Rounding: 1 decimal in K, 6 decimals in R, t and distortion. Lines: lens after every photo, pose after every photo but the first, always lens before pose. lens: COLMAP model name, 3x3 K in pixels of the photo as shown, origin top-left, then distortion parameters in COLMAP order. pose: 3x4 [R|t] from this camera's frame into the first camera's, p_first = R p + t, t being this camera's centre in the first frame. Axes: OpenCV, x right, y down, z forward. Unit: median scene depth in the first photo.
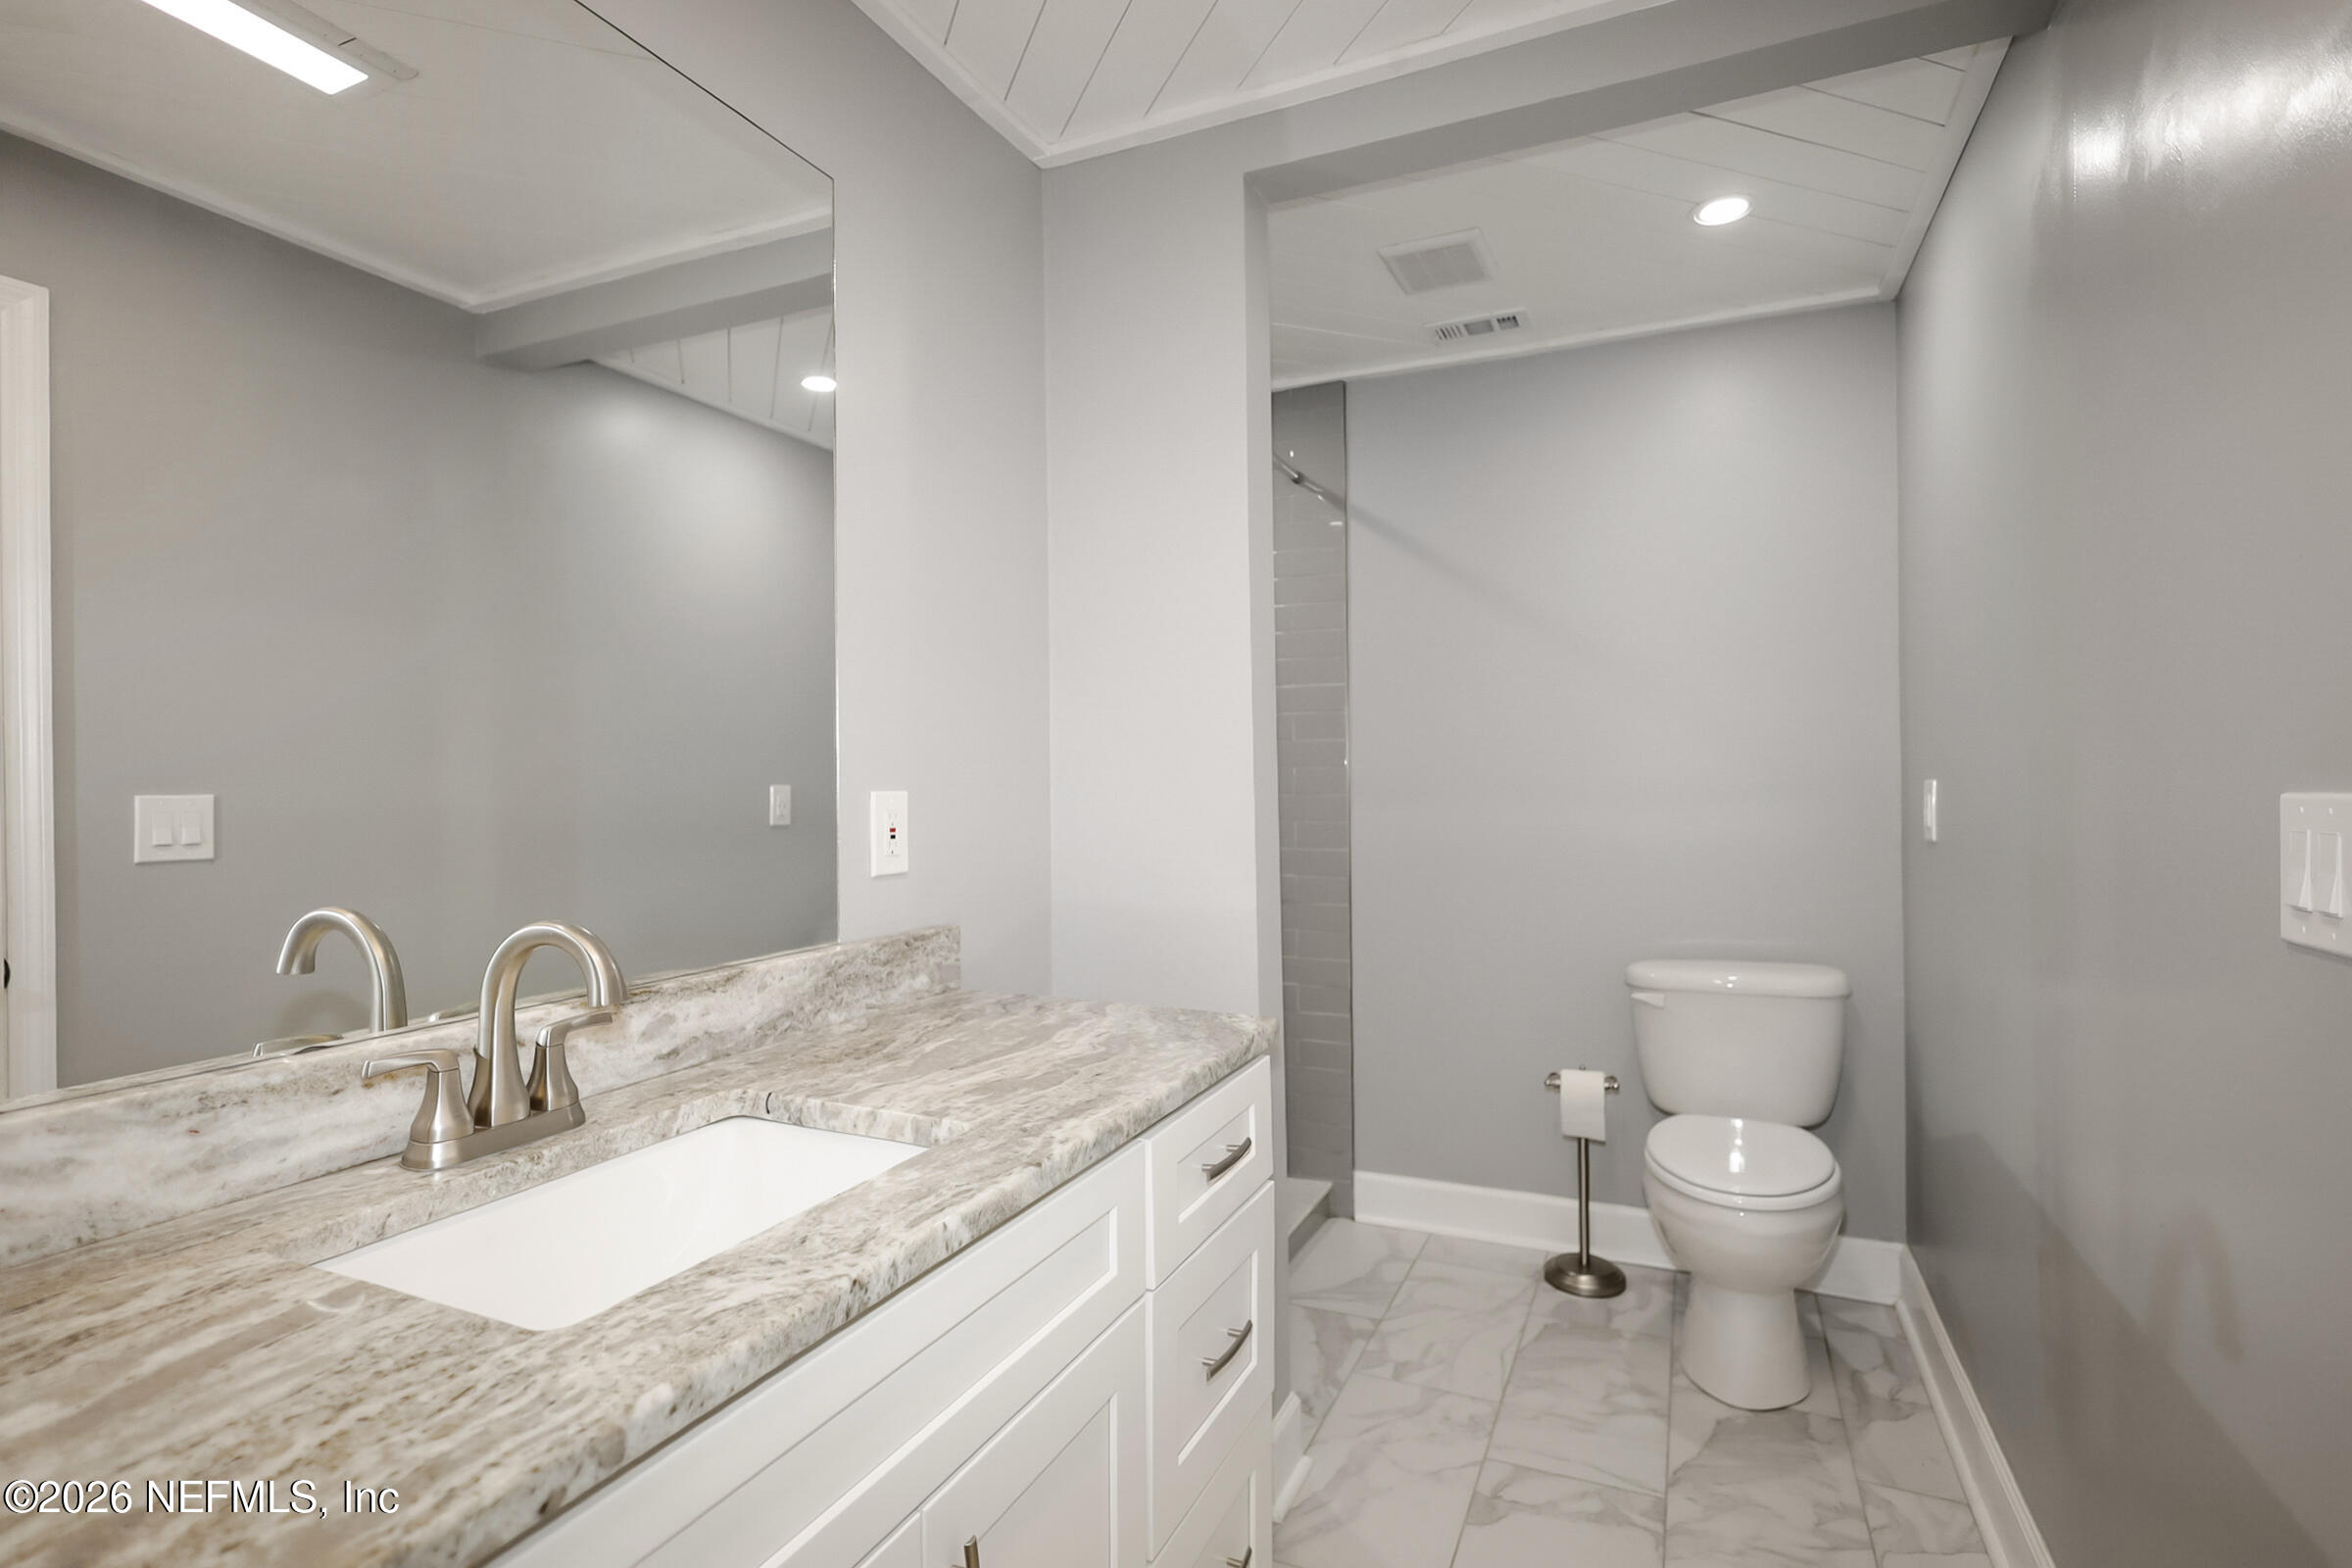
lens RADIAL K [[1095.9, 0, 1186.3], [0, 1095.9, 781.0], [0, 0, 1]] dist [-0.001084, 0.001615]
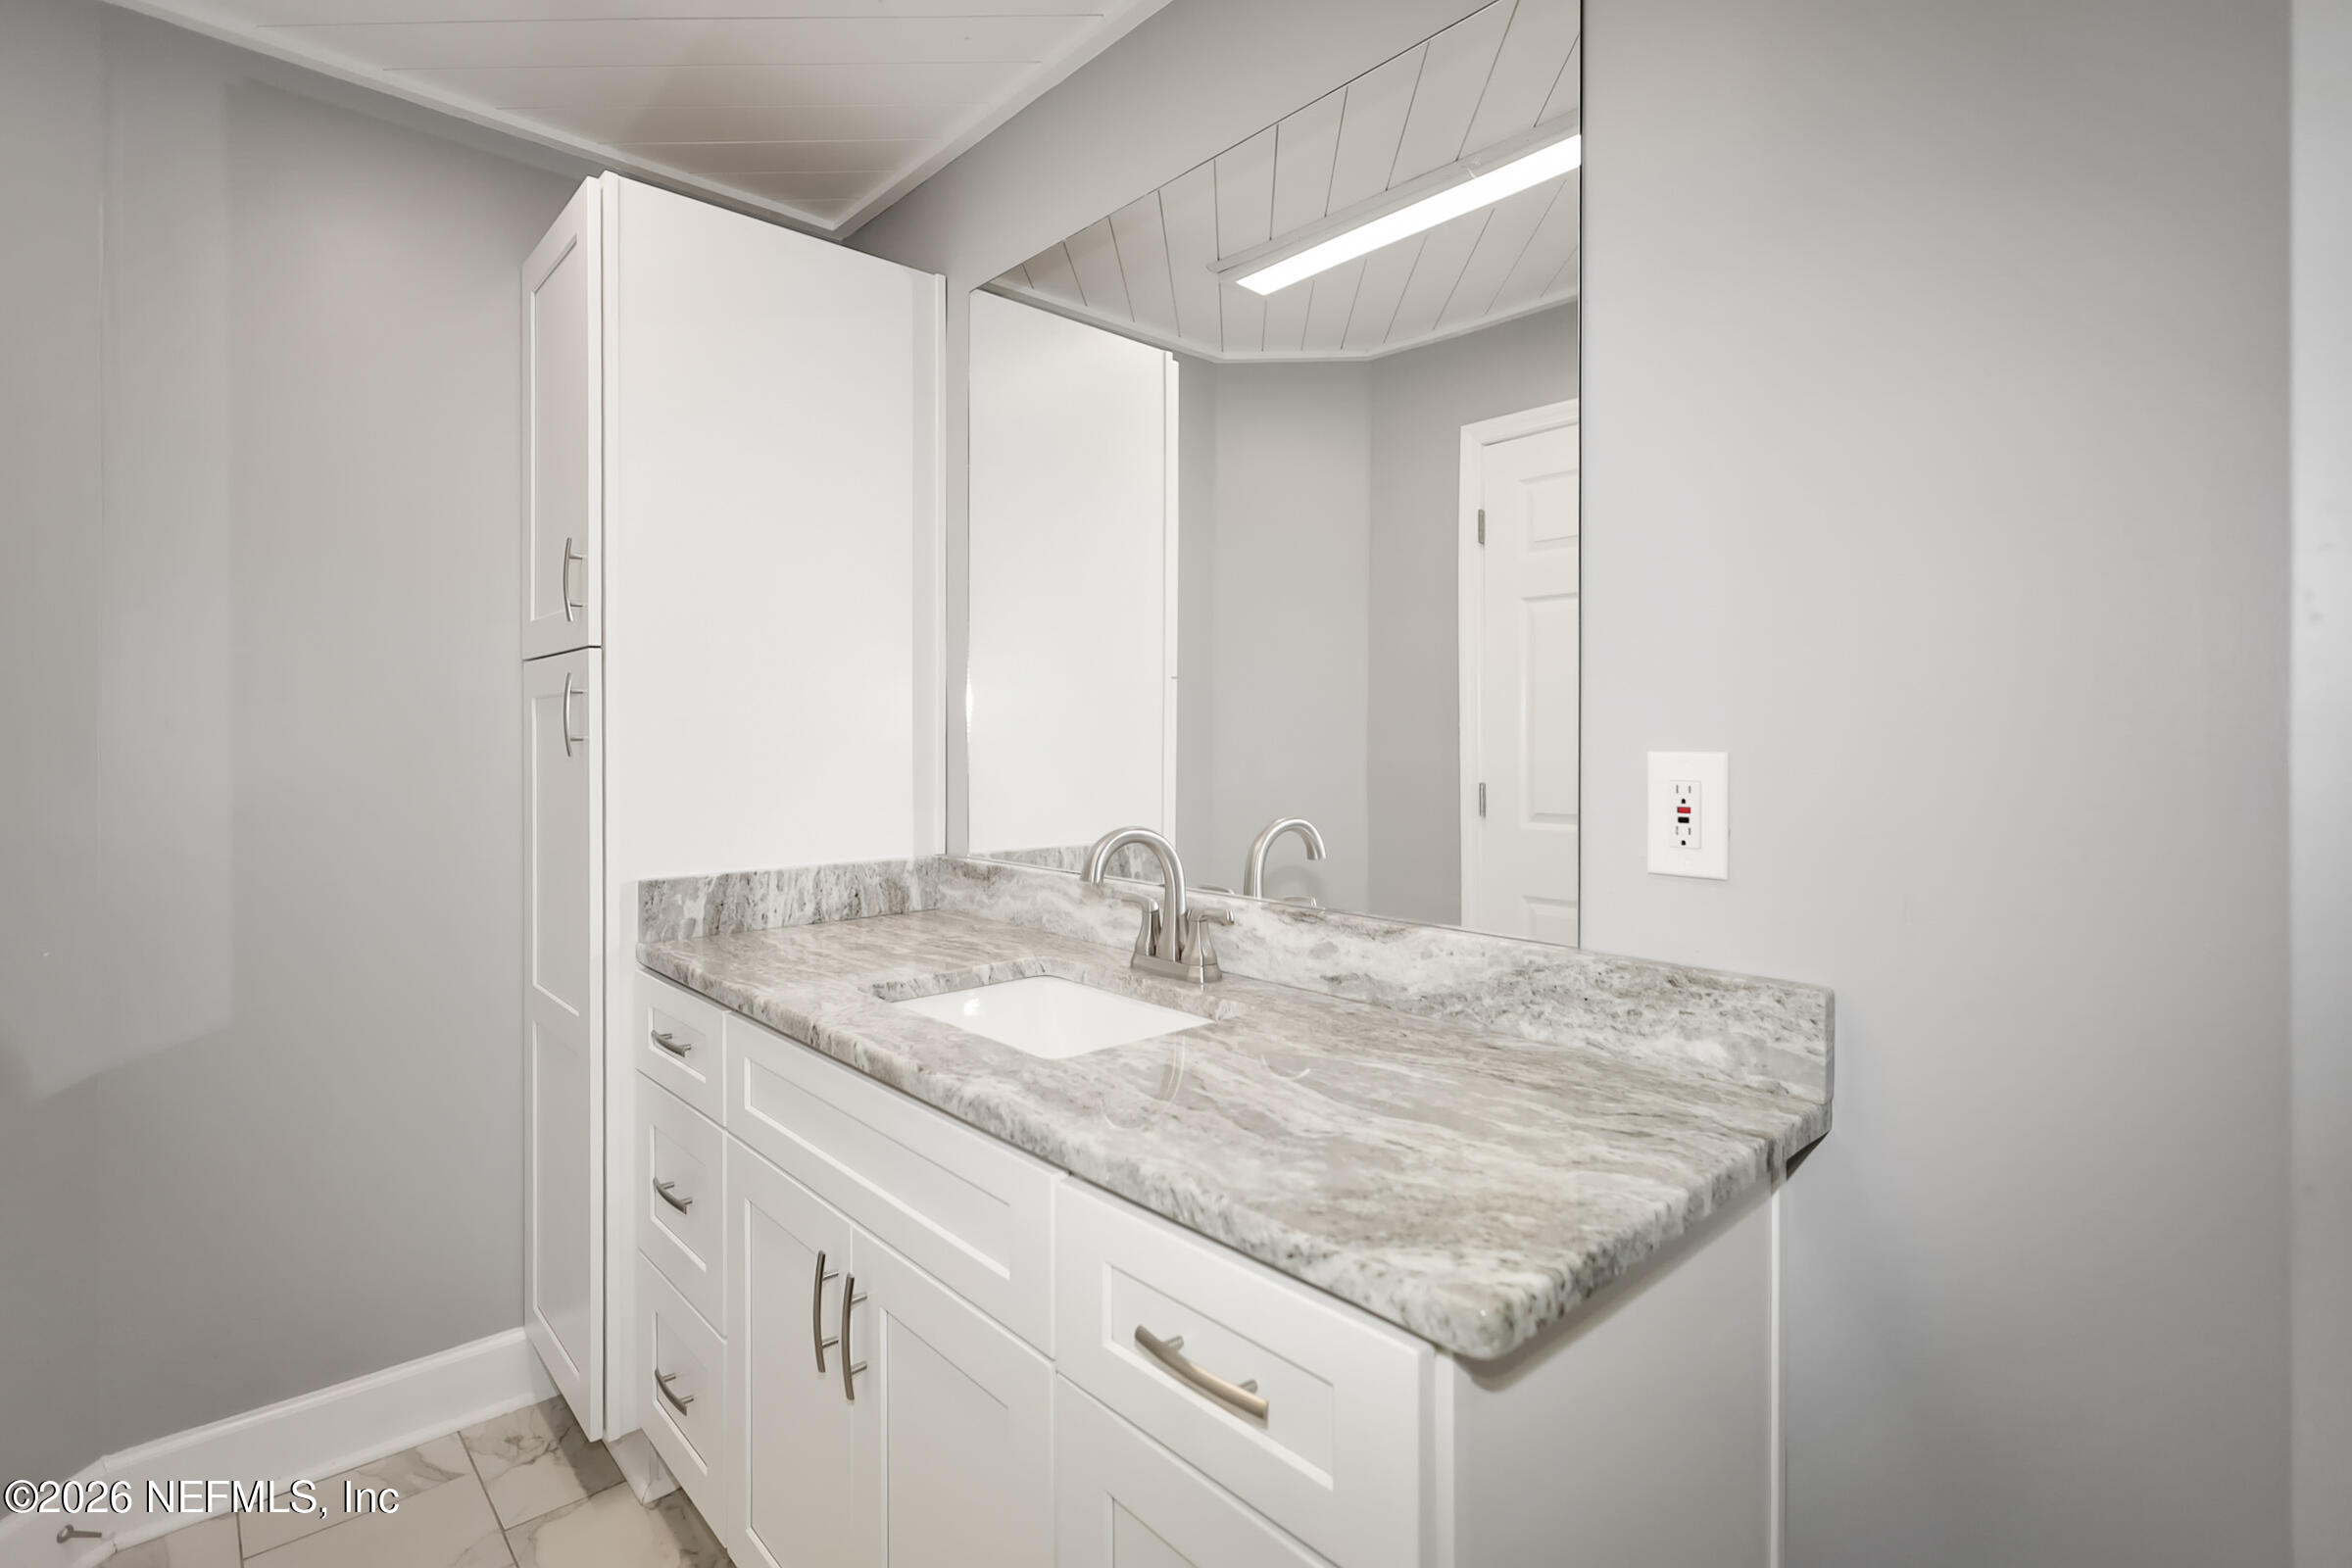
lens RADIAL K [[1095.9, 0, 1183.6], [0, 1095.9, 759.0], [0, 0, 1]] dist [-0.001084, 0.001615]
pose [[-0.381270, 0.021040, -0.924224, 0.599173], [-0.003406, 0.999702, 0.024164, -0.002203], [0.924457, 0.012361, -0.381085, 1.243967]]
